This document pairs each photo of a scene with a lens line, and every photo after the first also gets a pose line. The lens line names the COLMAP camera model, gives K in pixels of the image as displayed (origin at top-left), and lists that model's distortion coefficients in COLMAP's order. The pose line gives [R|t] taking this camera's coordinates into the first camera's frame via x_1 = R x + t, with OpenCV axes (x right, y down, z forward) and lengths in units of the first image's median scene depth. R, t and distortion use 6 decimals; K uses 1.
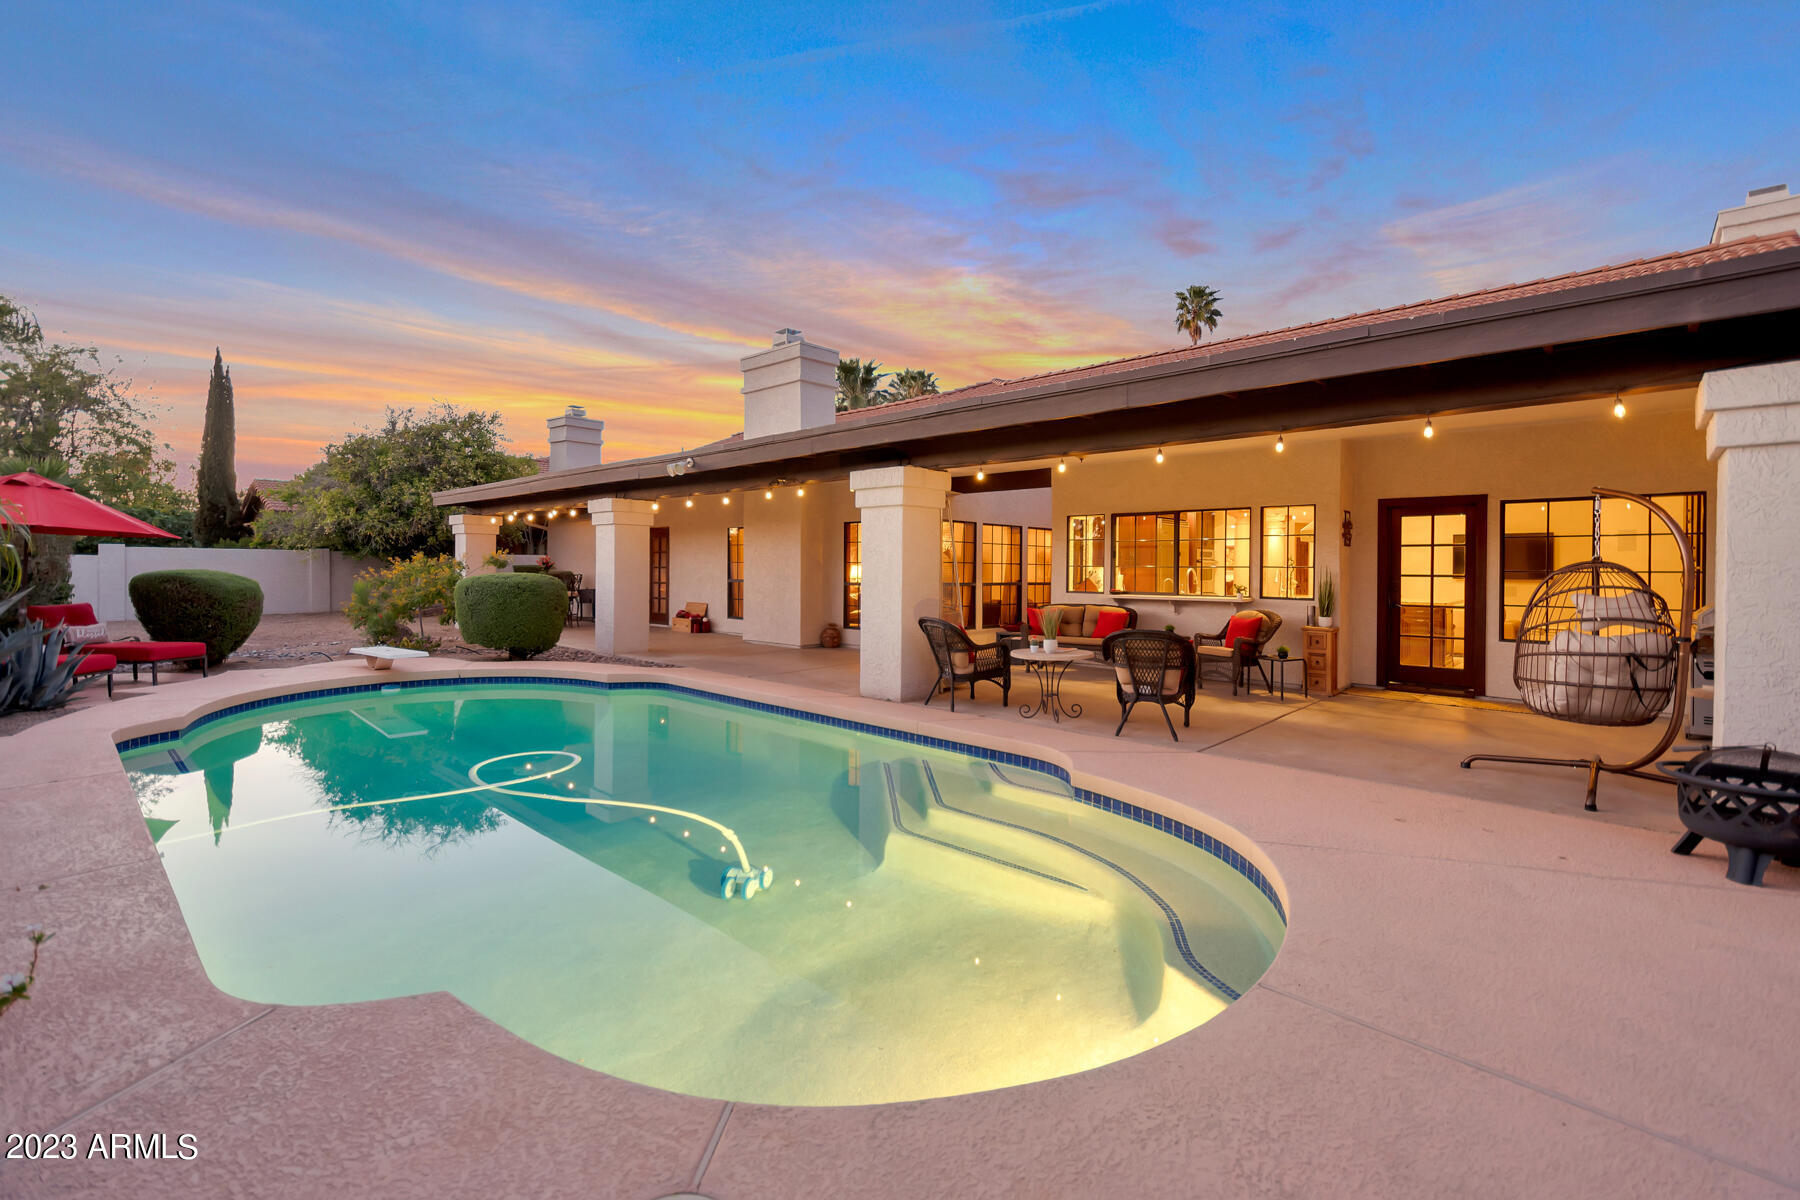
lens RADIAL K [[786.0, 0, 888.6], [0, 786.0, 572.2], [0, 0, 1]] dist [0.007861, -0.000042]
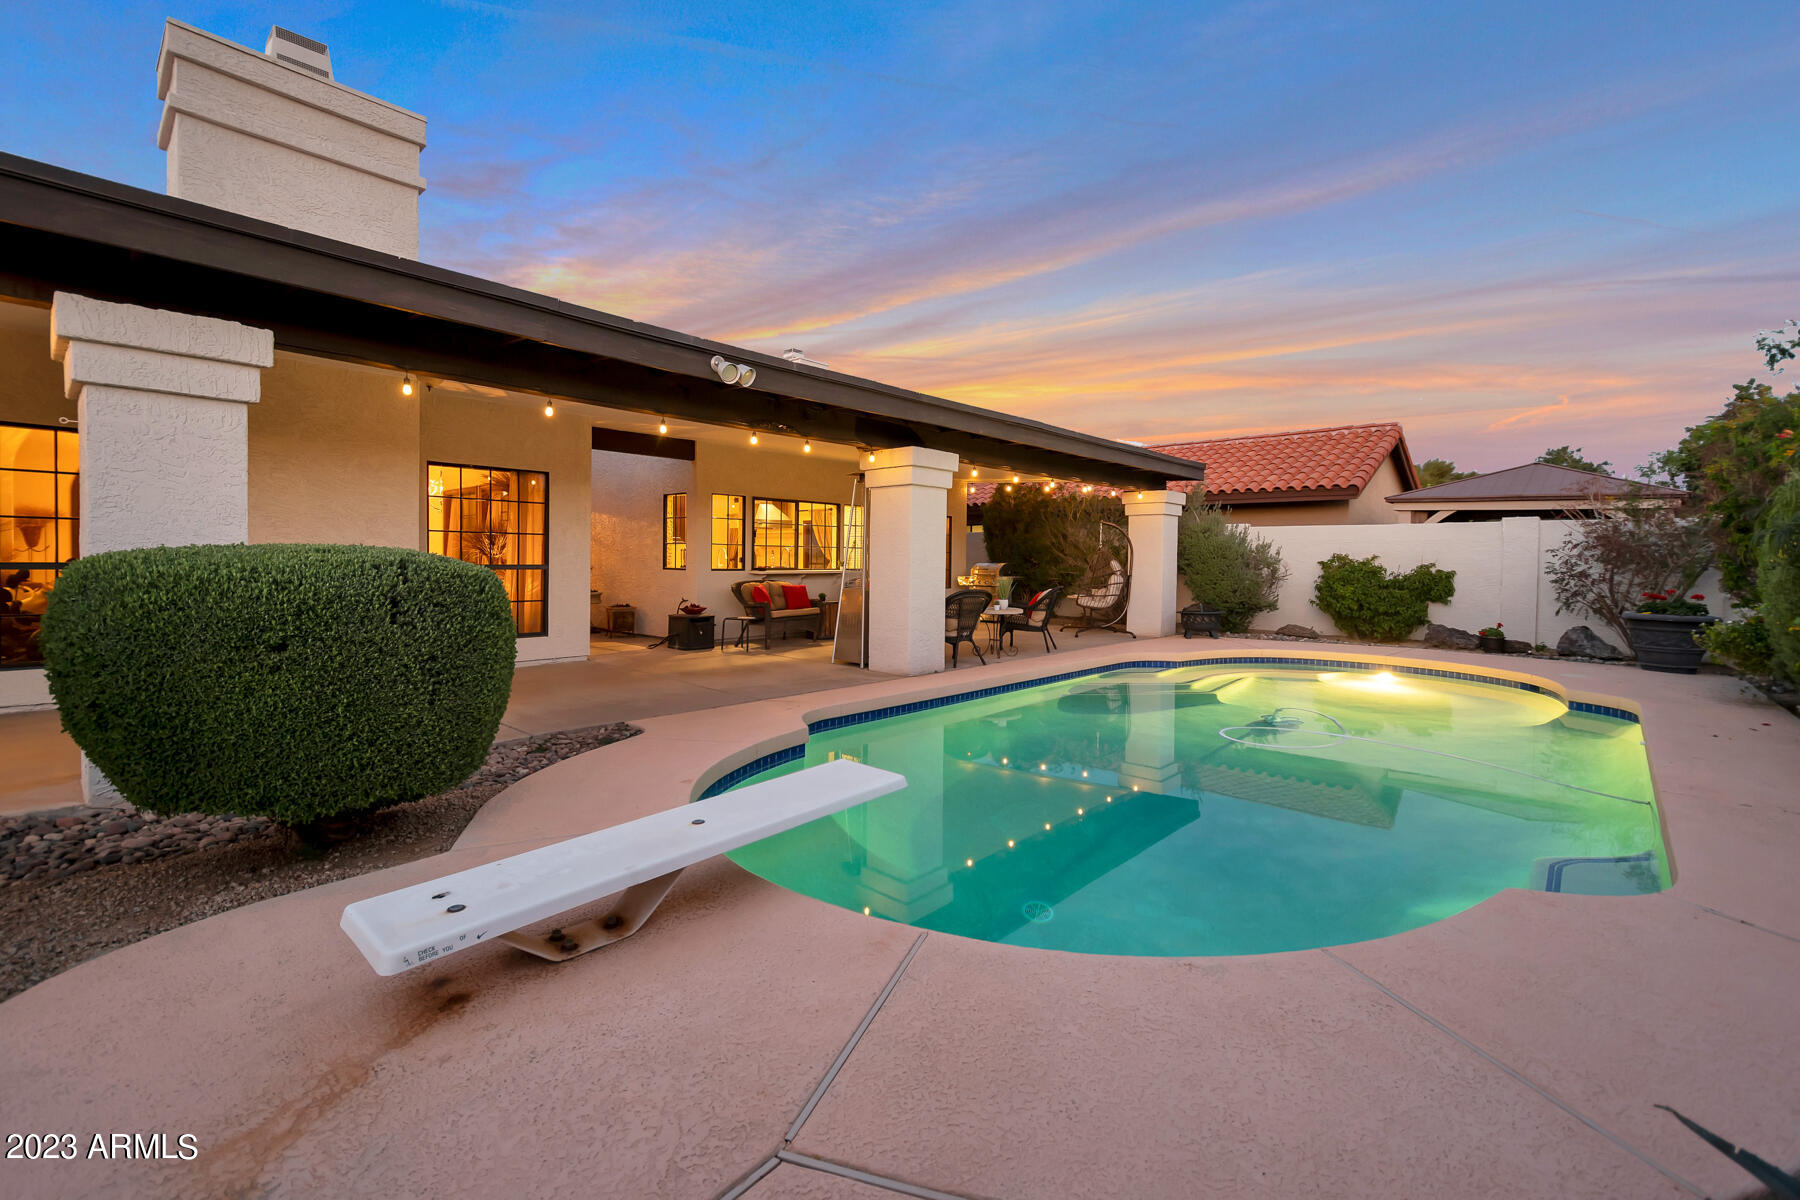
lens RADIAL K [[786.0, 0, 888.6], [0, 786.0, 572.2], [0, 0, 1]] dist [0.007861, -0.000042]
pose [[-0.004490, -0.020801, 0.999774, -0.960714], [-0.007299, 0.999758, 0.020768, 0.006827], [-0.999963, -0.007204, -0.004640, 0.975293]]
